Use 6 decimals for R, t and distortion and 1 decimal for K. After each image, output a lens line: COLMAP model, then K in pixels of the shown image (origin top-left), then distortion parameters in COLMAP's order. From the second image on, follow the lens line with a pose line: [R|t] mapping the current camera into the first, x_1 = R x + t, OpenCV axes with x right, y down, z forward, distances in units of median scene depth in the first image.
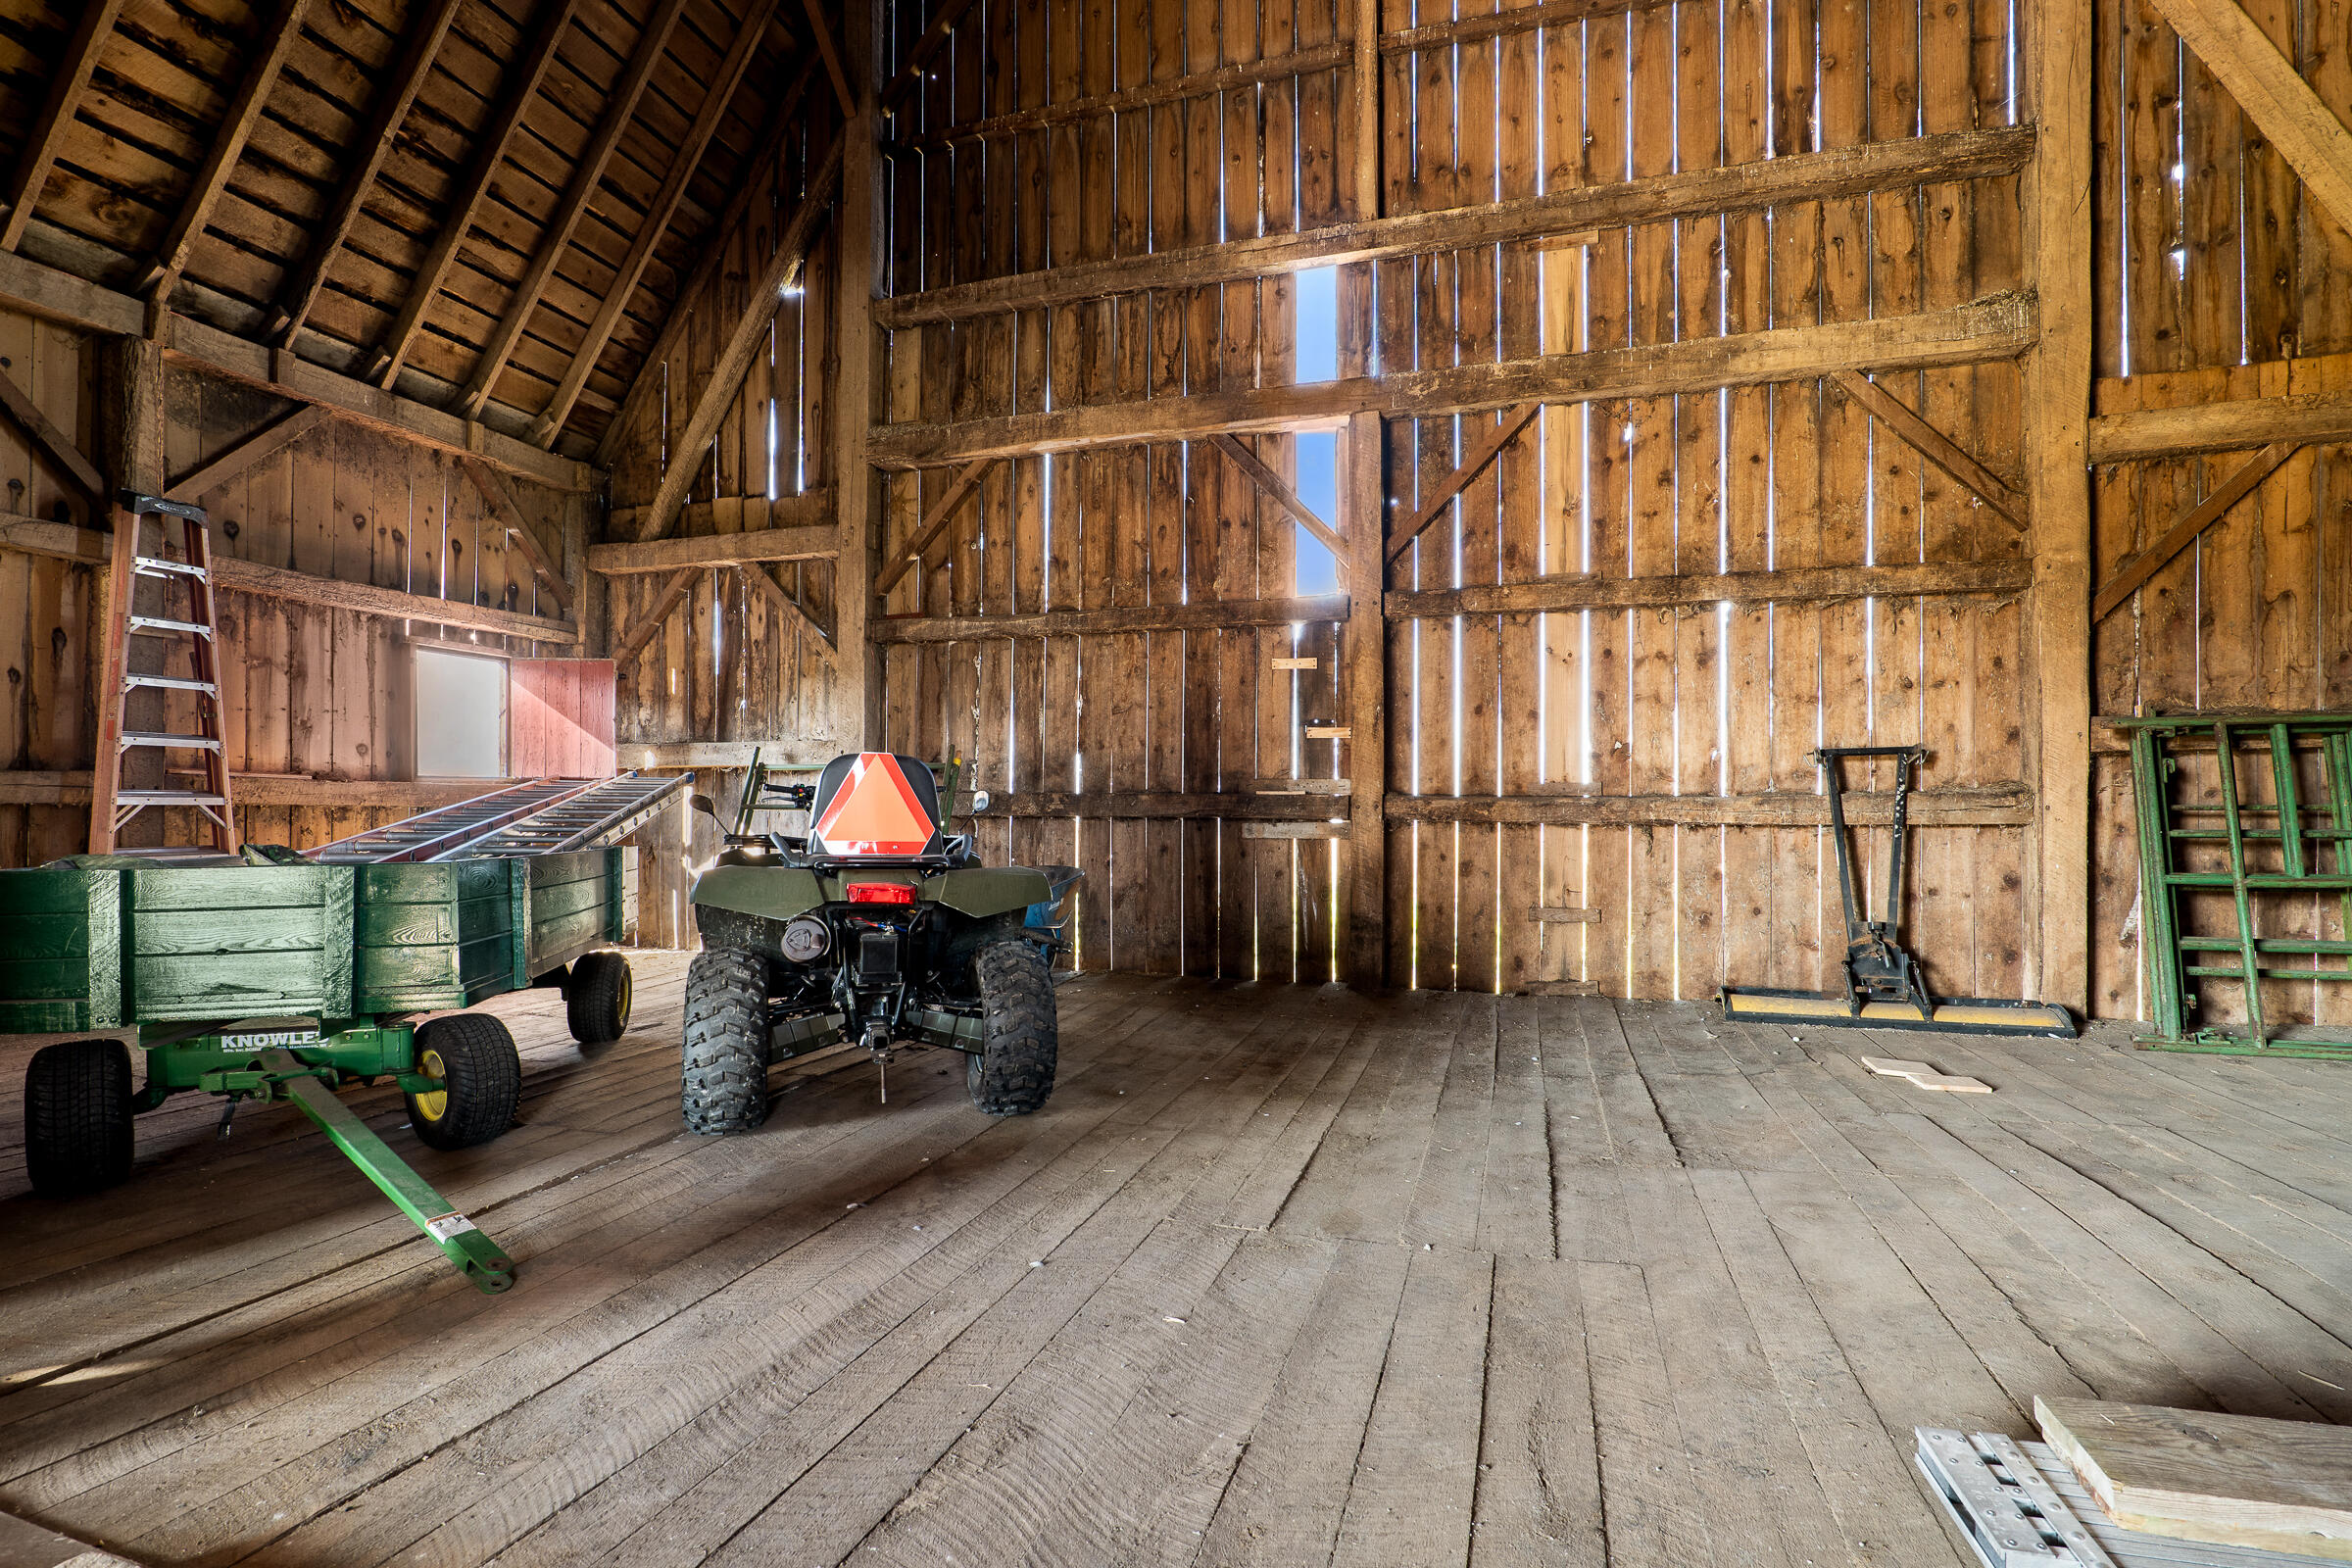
lens RADIAL K [[1112.7, 0, 1185.7], [0, 1112.7, 800.0], [0, 0, 1]] dist [0.003044, -0.000155]
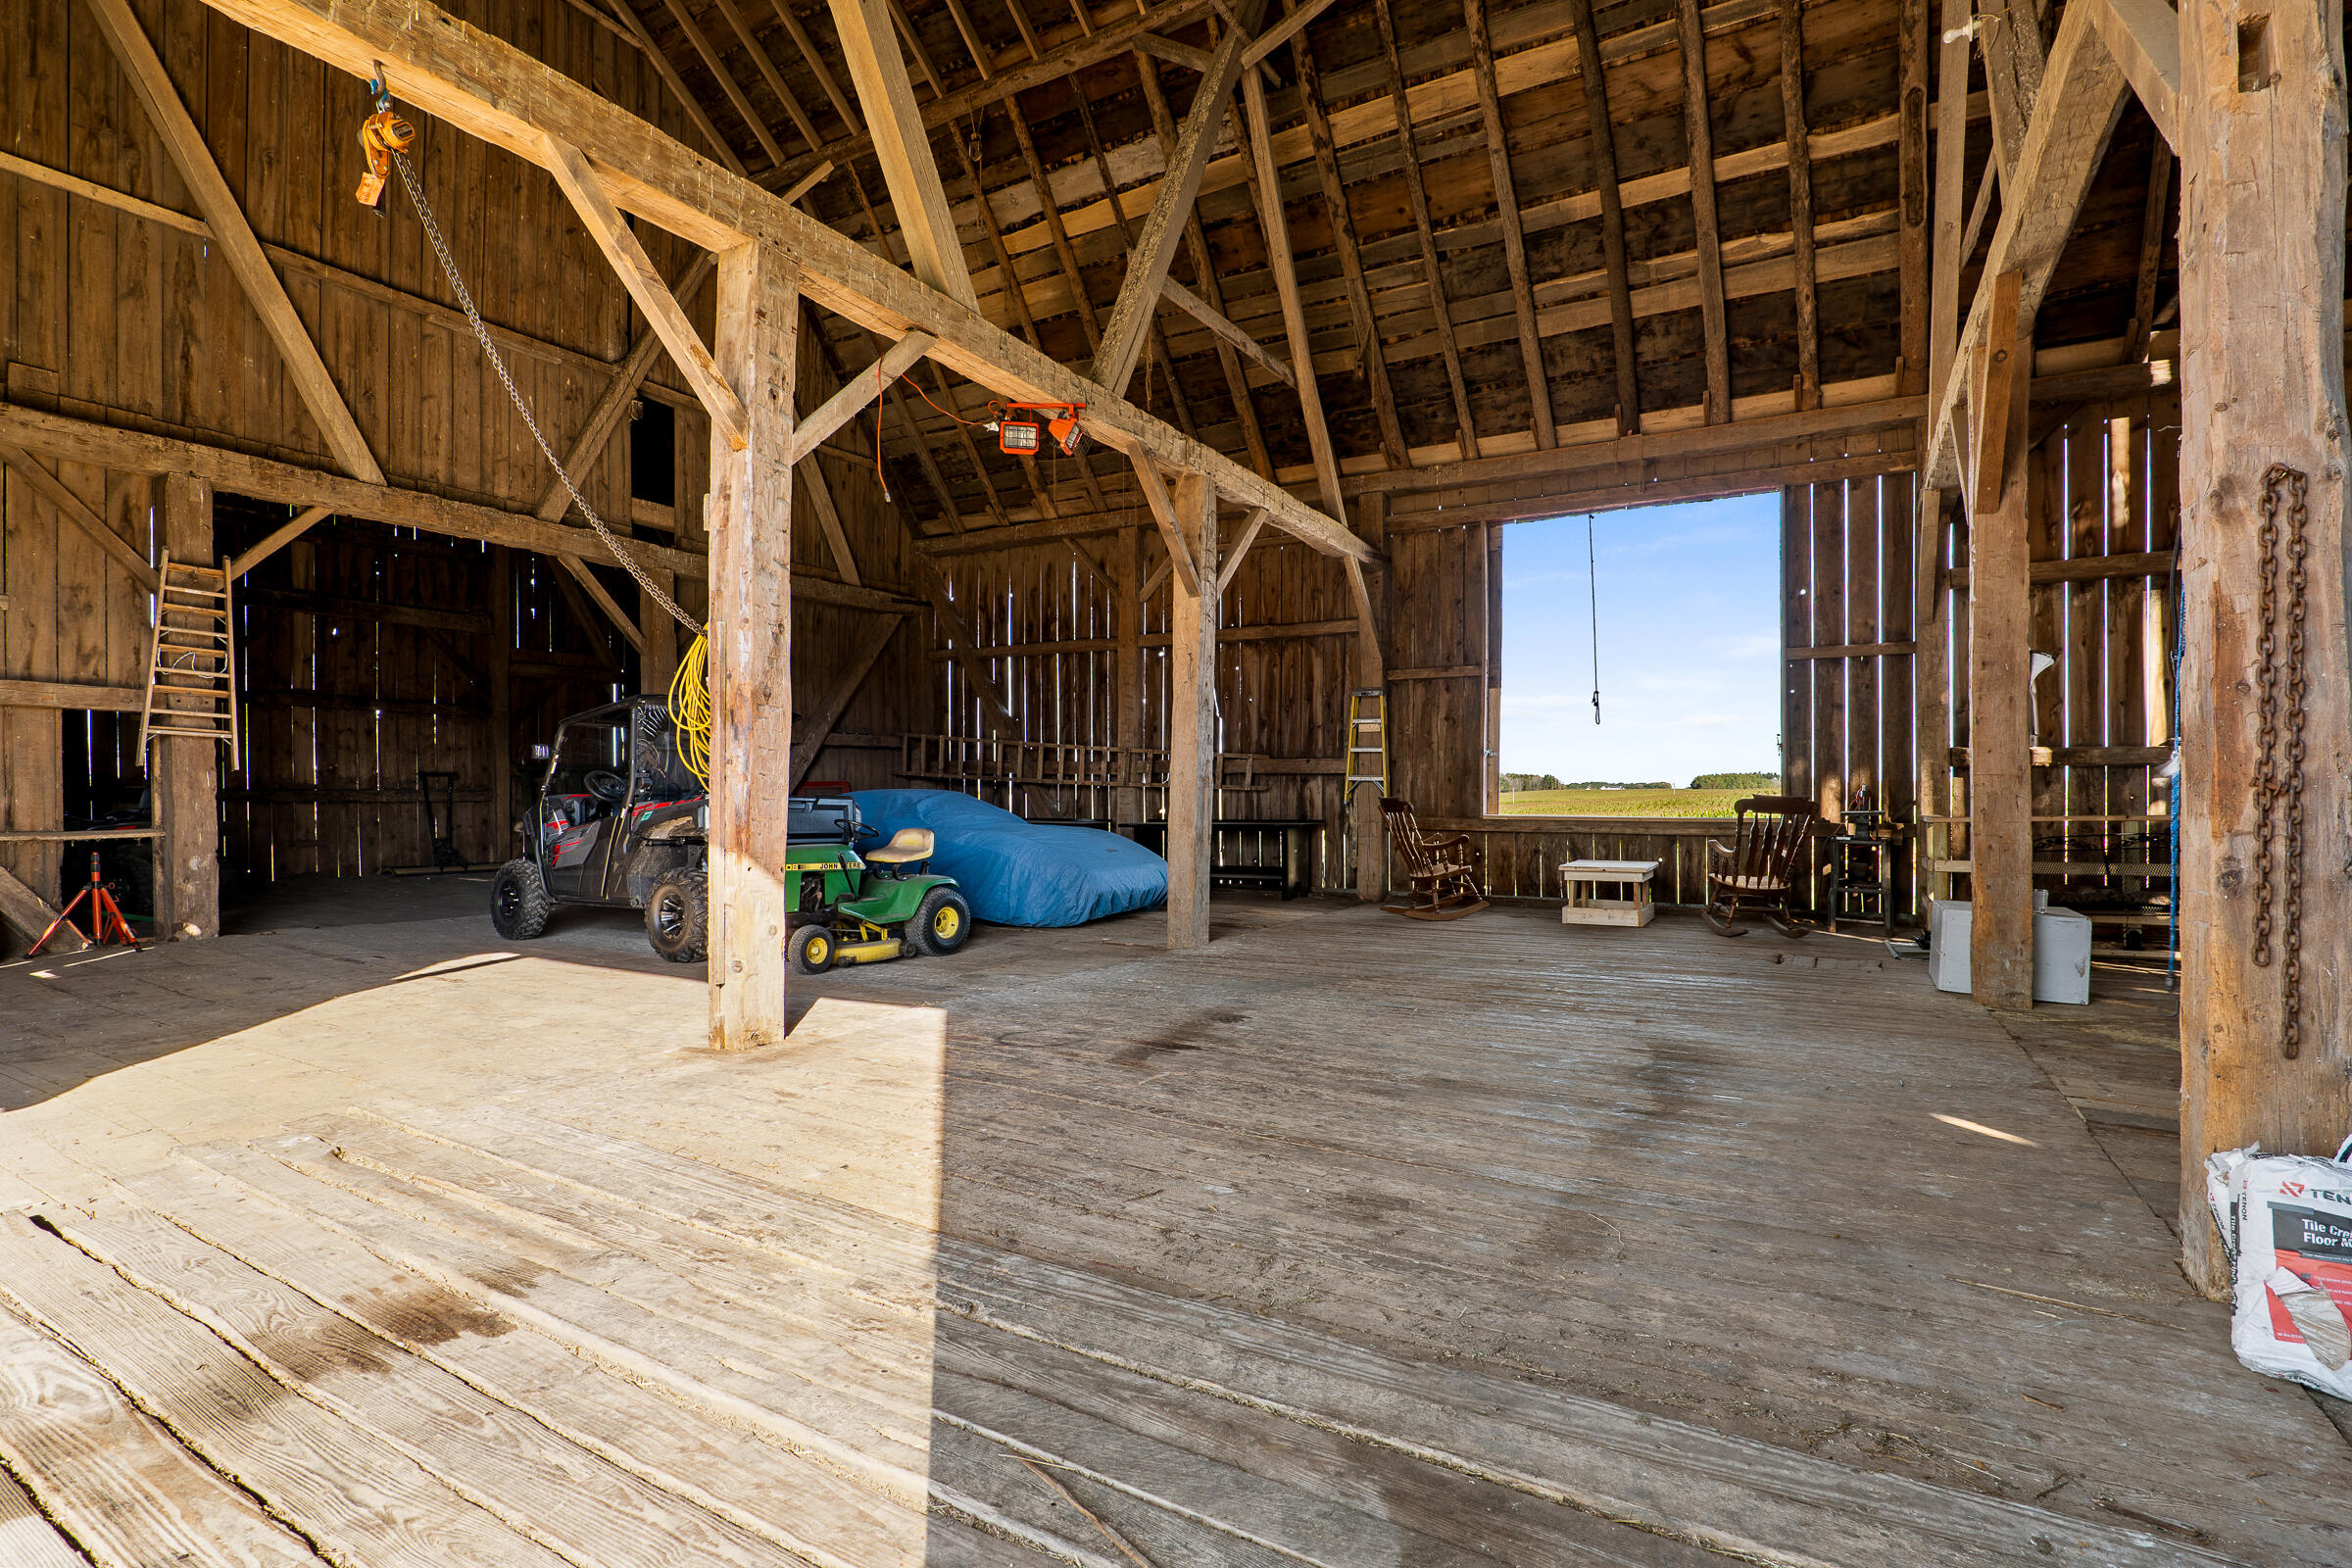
lens RADIAL K [[1112.7, 0, 1172.1], [0, 1112.7, 797.1], [0, 0, 1]] dist [0.003044, -0.000155]
pose [[0.242161, -0.001113, 0.970236, -1.499009], [-0.003844, 0.999990, 0.002107, -0.000377], [-0.970229, -0.004240, 0.242154, -1.302897]]
